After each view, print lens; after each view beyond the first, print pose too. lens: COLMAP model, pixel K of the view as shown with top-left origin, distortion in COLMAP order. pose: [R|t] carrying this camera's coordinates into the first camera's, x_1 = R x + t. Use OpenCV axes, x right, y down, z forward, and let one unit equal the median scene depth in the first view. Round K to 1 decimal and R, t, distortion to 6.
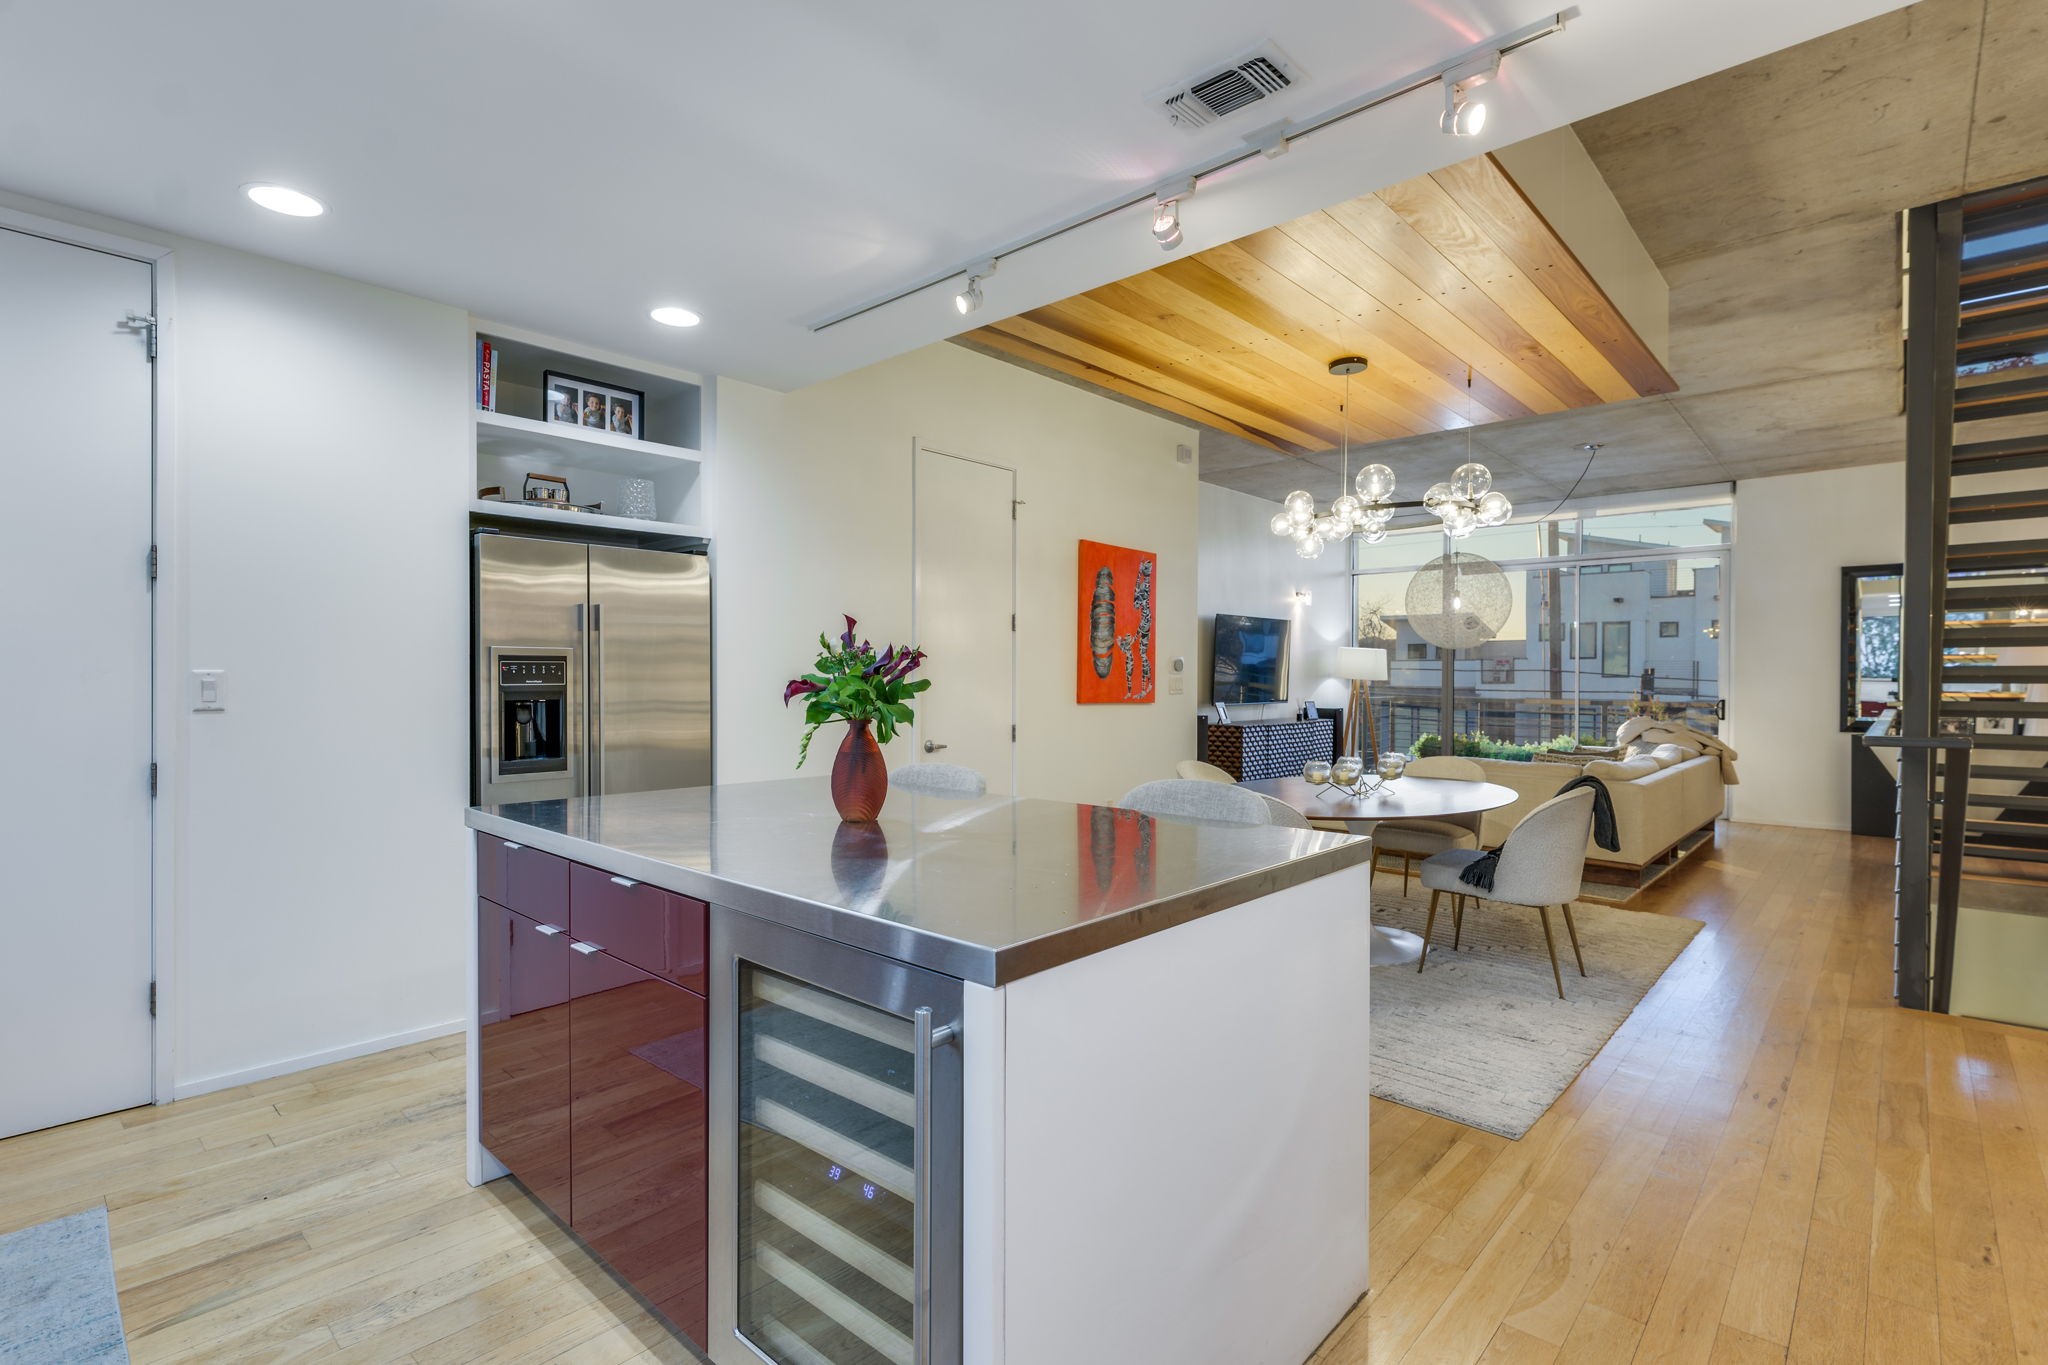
lens RADIAL K [[977.2, 0, 1029.2], [0, 977.2, 683.7], [0, 0, 1]] dist [0.003989, 0.002319]
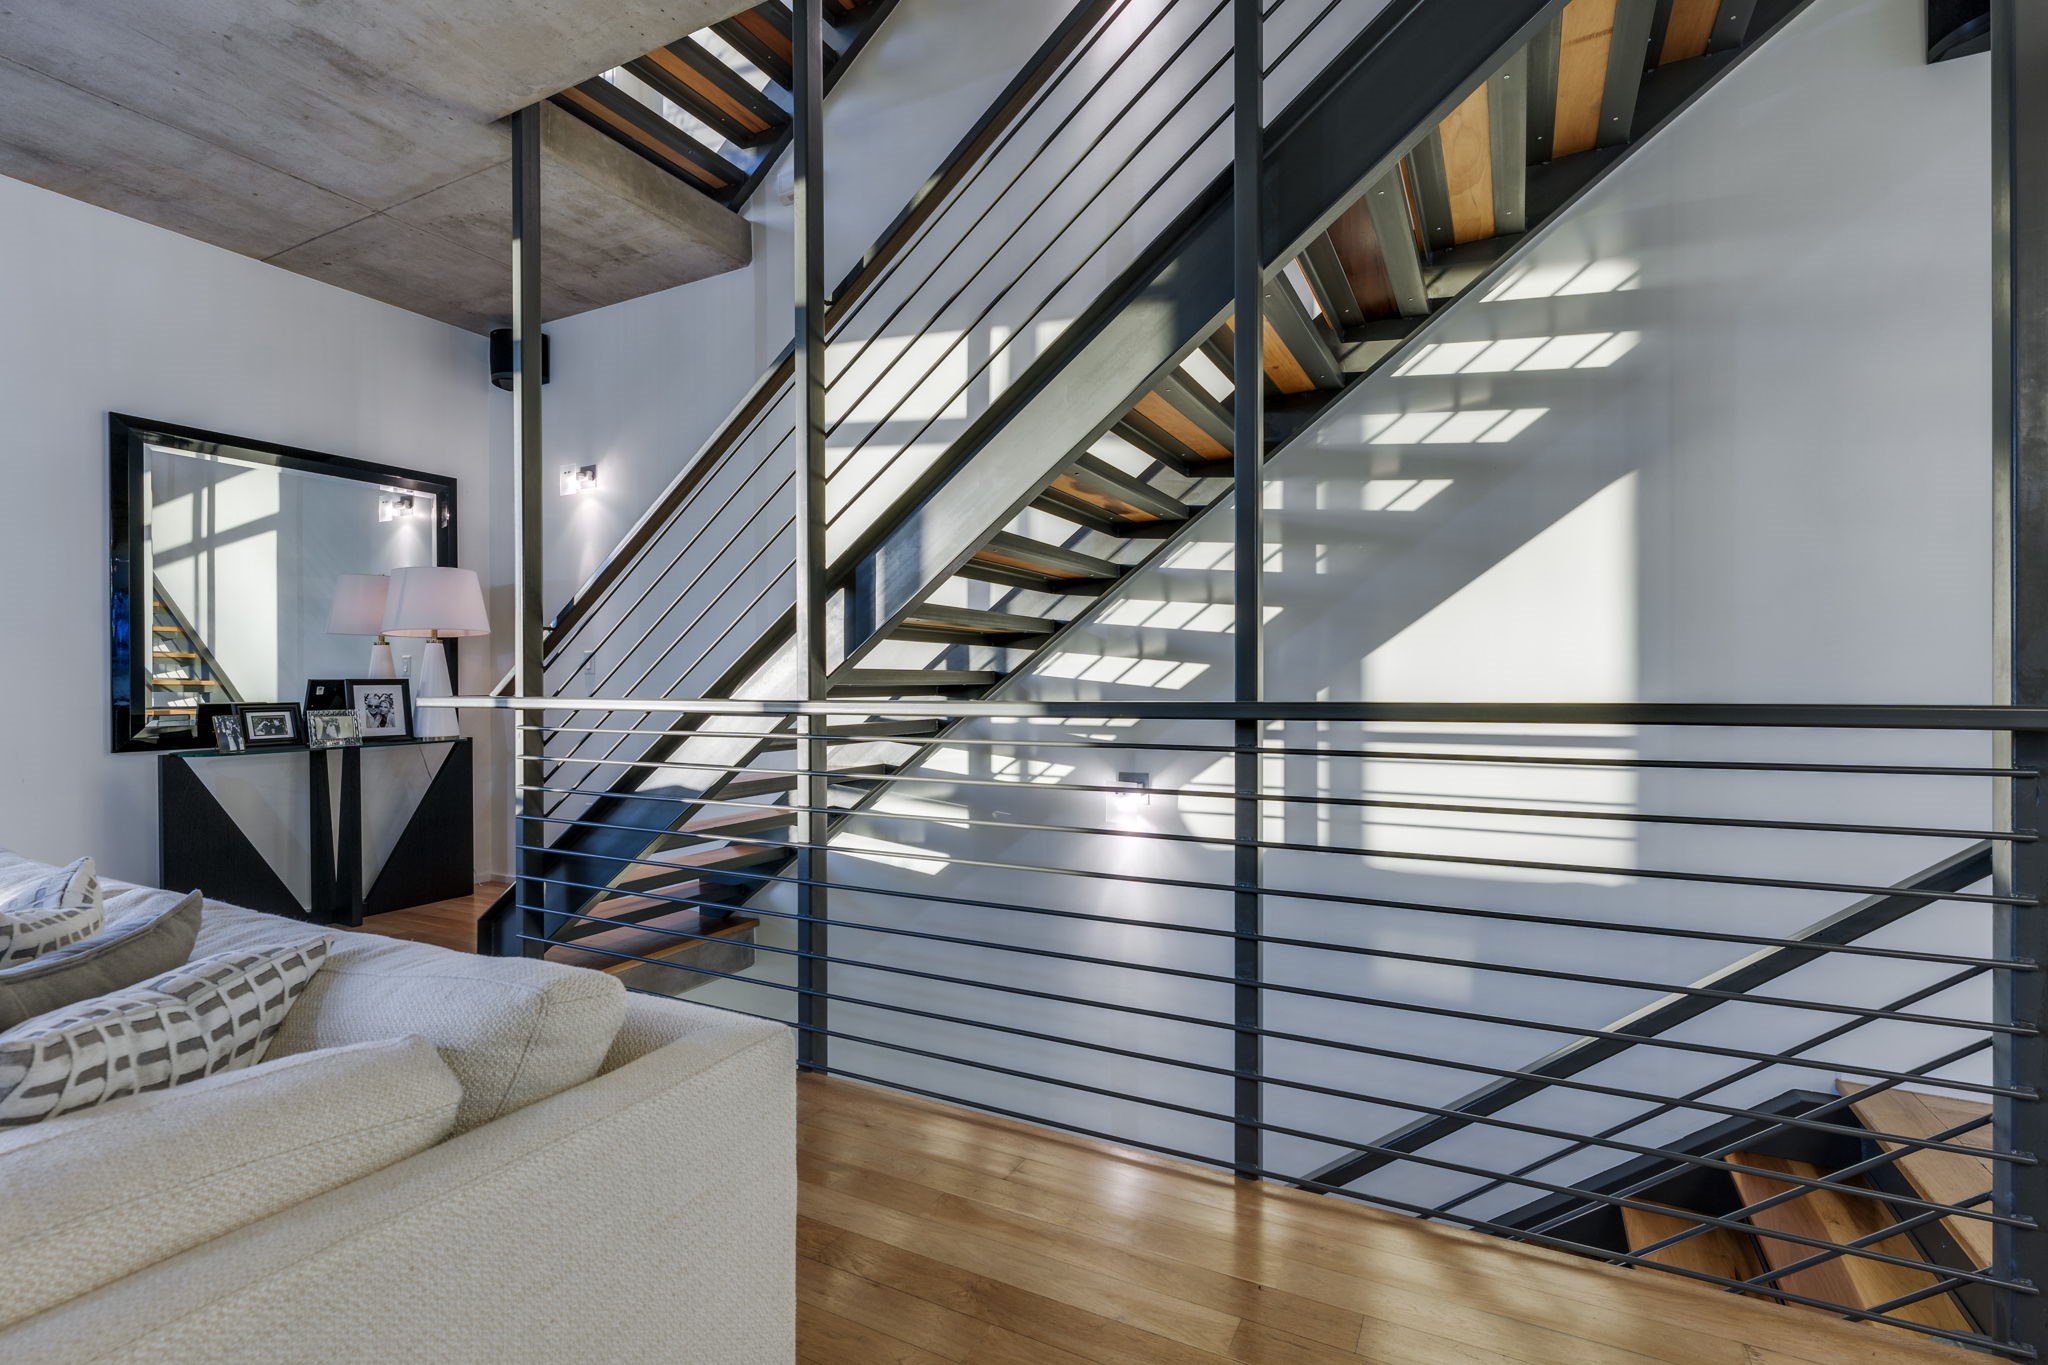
lens RADIAL K [[937.7, 0, 1031.0], [0, 937.7, 676.1], [0, 0, 1]] dist [-0.000295, 0.001467]
pose [[-0.241962, 0.007972, 0.970253, 0.312555], [0.007417, 0.999952, -0.006366, 0.020300], [-0.970257, 0.005656, -0.242010, 0.802145]]
